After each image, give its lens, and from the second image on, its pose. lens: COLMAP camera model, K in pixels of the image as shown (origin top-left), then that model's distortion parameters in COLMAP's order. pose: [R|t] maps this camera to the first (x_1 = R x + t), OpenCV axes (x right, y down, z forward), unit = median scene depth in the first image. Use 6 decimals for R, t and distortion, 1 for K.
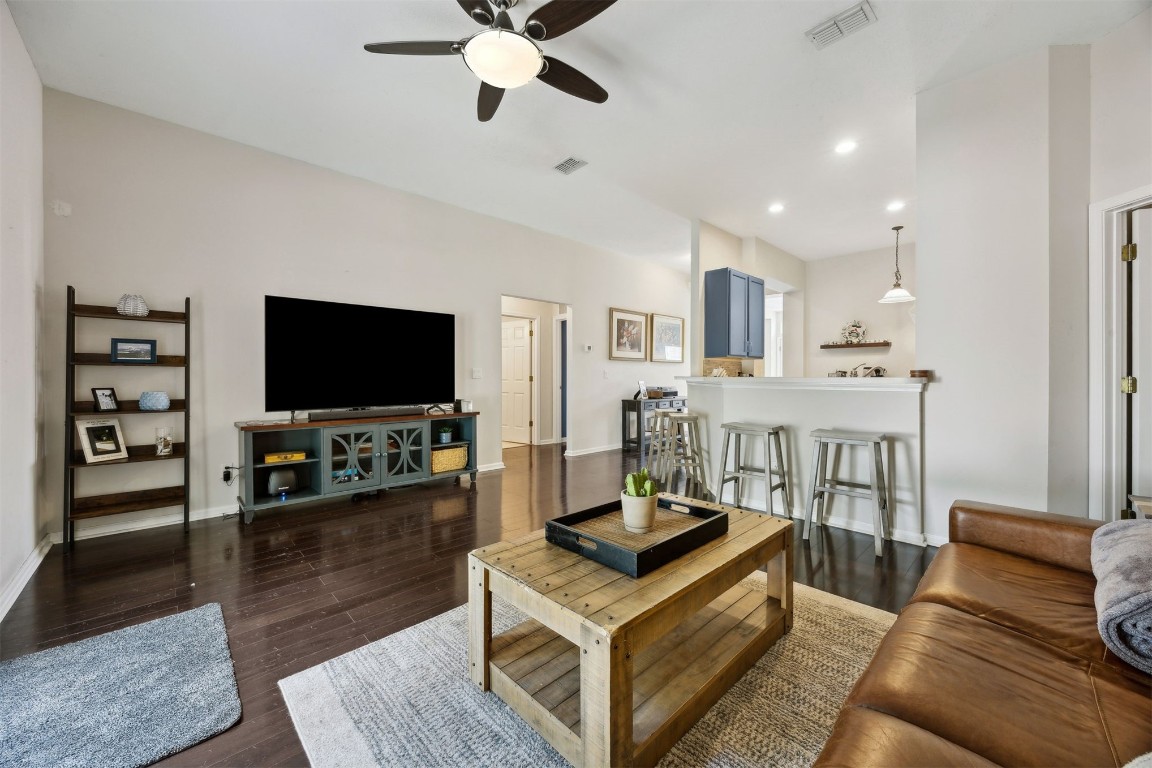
lens RADIAL K [[439.6, 0, 577.5], [0, 439.6, 378.5], [0, 0, 1]] dist [-0.005749, -0.000118]
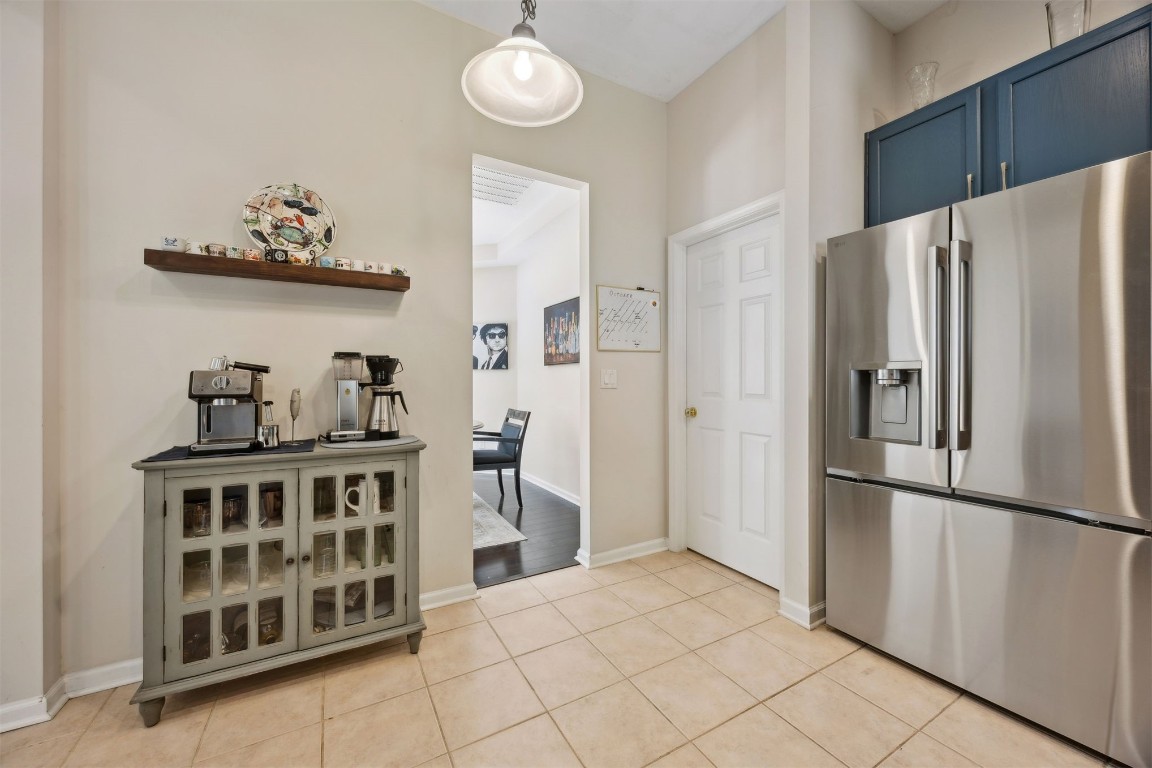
lens RADIAL K [[439.6, 0, 577.5], [0, 439.6, 378.5], [0, 0, 1]] dist [-0.005749, -0.000118]
pose [[0.233119, 0.000592, 0.972448, 0.424095], [0.009609, 0.999950, -0.002912, -0.006257], [-0.972401, 0.010023, 0.233101, 0.801164]]
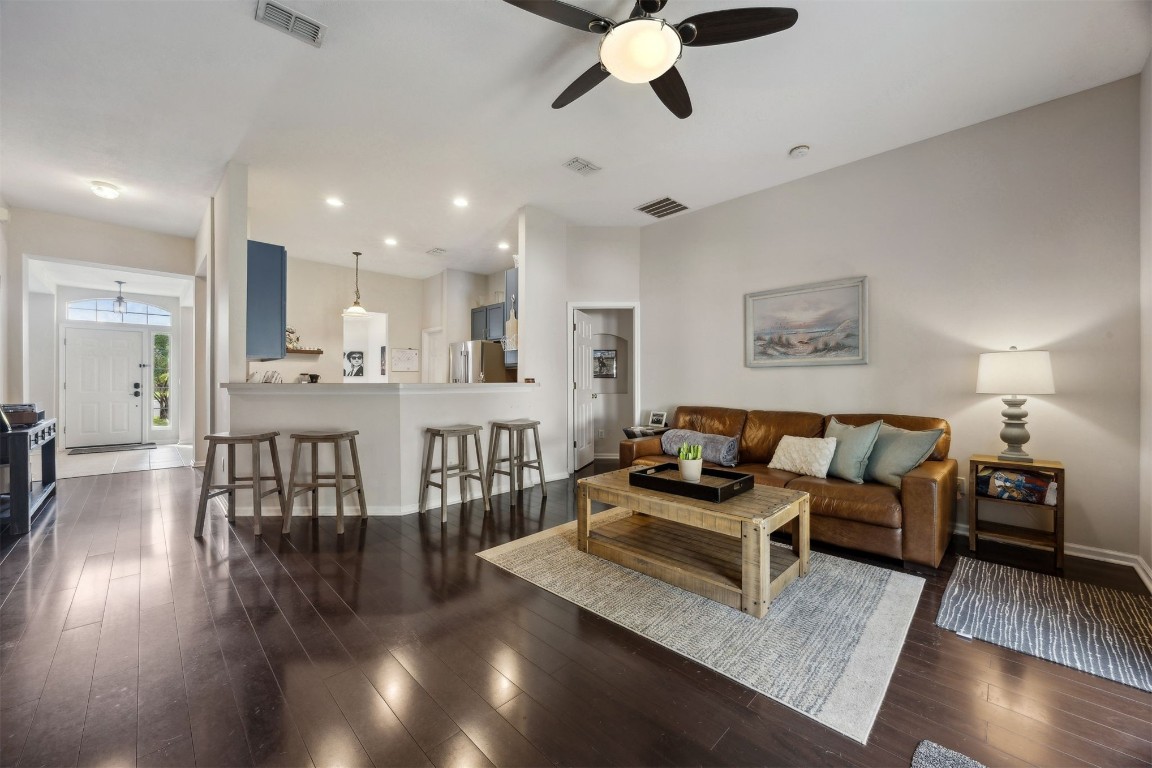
lens RADIAL K [[439.2, 0, 576.0], [0, 439.2, 384.0], [0, 0, 1]] dist [-0.001059, -0.000081]
pose [[-0.024829, -0.004962, 0.999679, -0.385869], [0.005747, 0.999970, 0.005106, -0.002936], [-0.999675, 0.005872, -0.024800, 0.400762]]
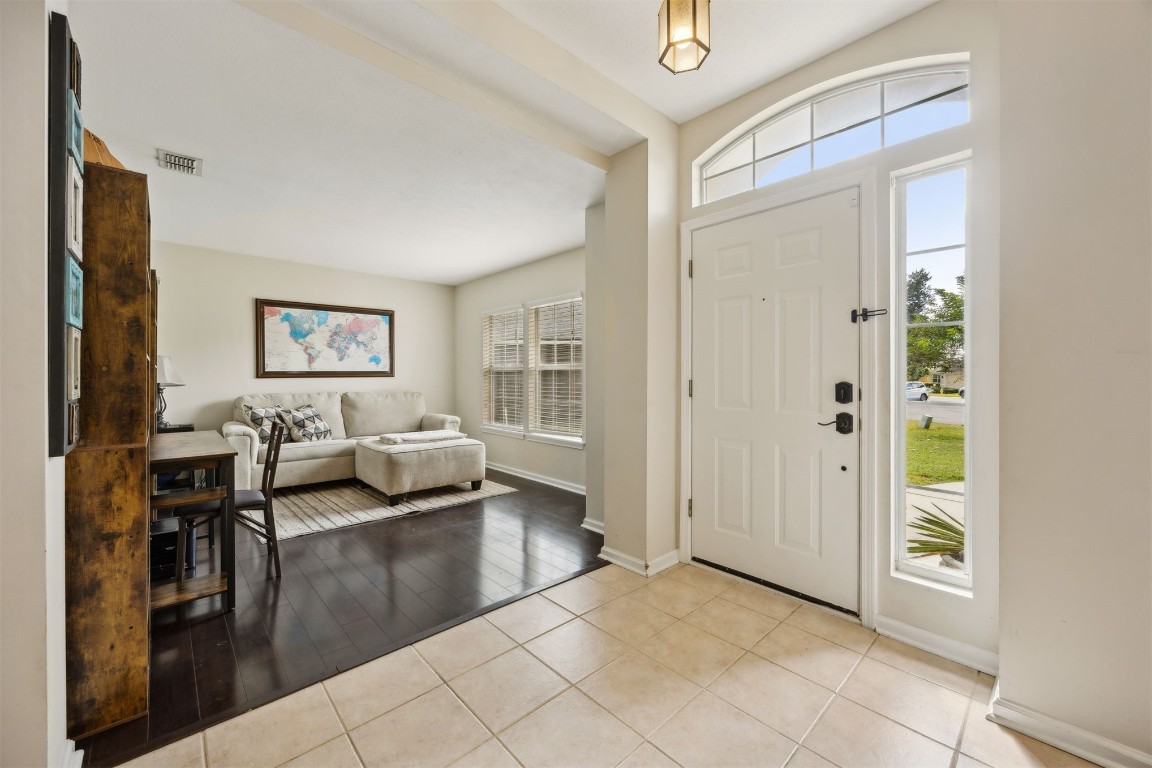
lens RADIAL K [[447.1, 0, 577.7], [0, 447.1, 376.3], [0, 0, 1]] dist [-0.002643, -0.000042]
pose [[0.999960, -0.001731, -0.008814, 0.689966], [0.001677, 0.999980, -0.006107, -0.009272], [0.008825, 0.006092, 0.999943, 1.275626]]
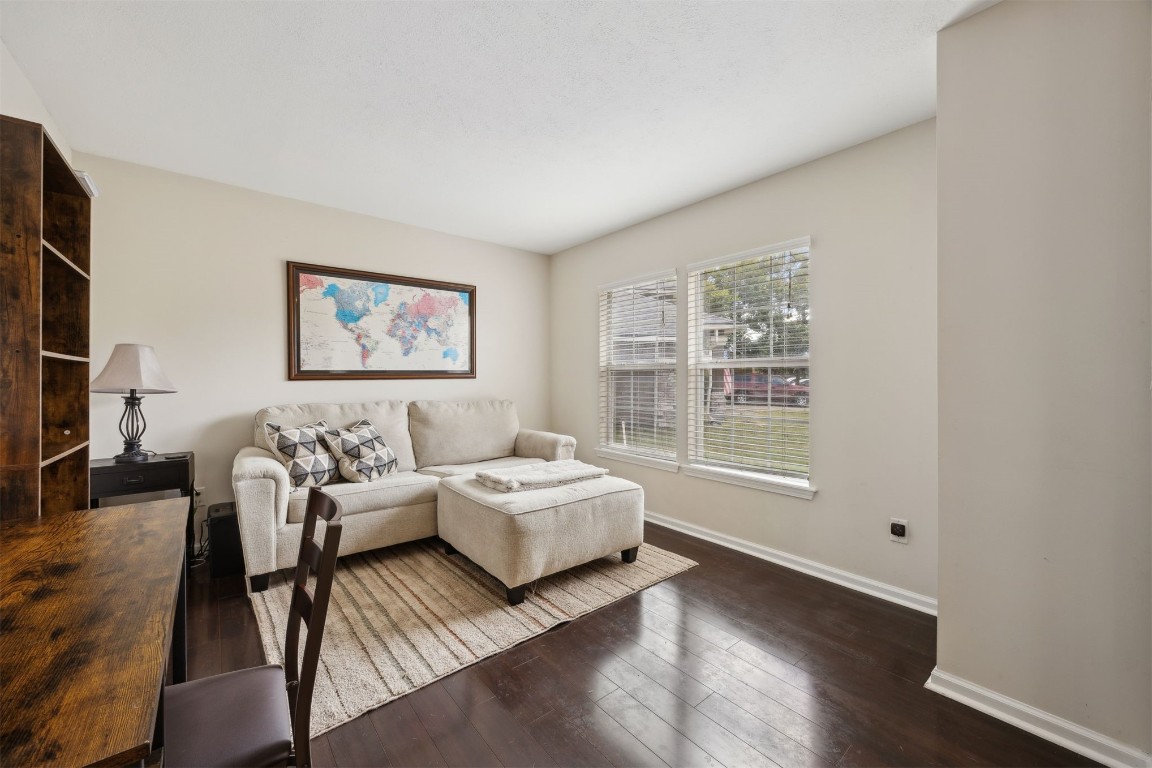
lens RADIAL K [[439.6, 0, 577.5], [0, 439.6, 378.5], [0, 0, 1]] dist [-0.005749, -0.000118]
pose [[0.997986, -0.001238, -0.063422, 0.495989], [0.000928, 0.999987, -0.004917, -0.011126], [0.063427, 0.004848, 0.997975, 1.554324]]
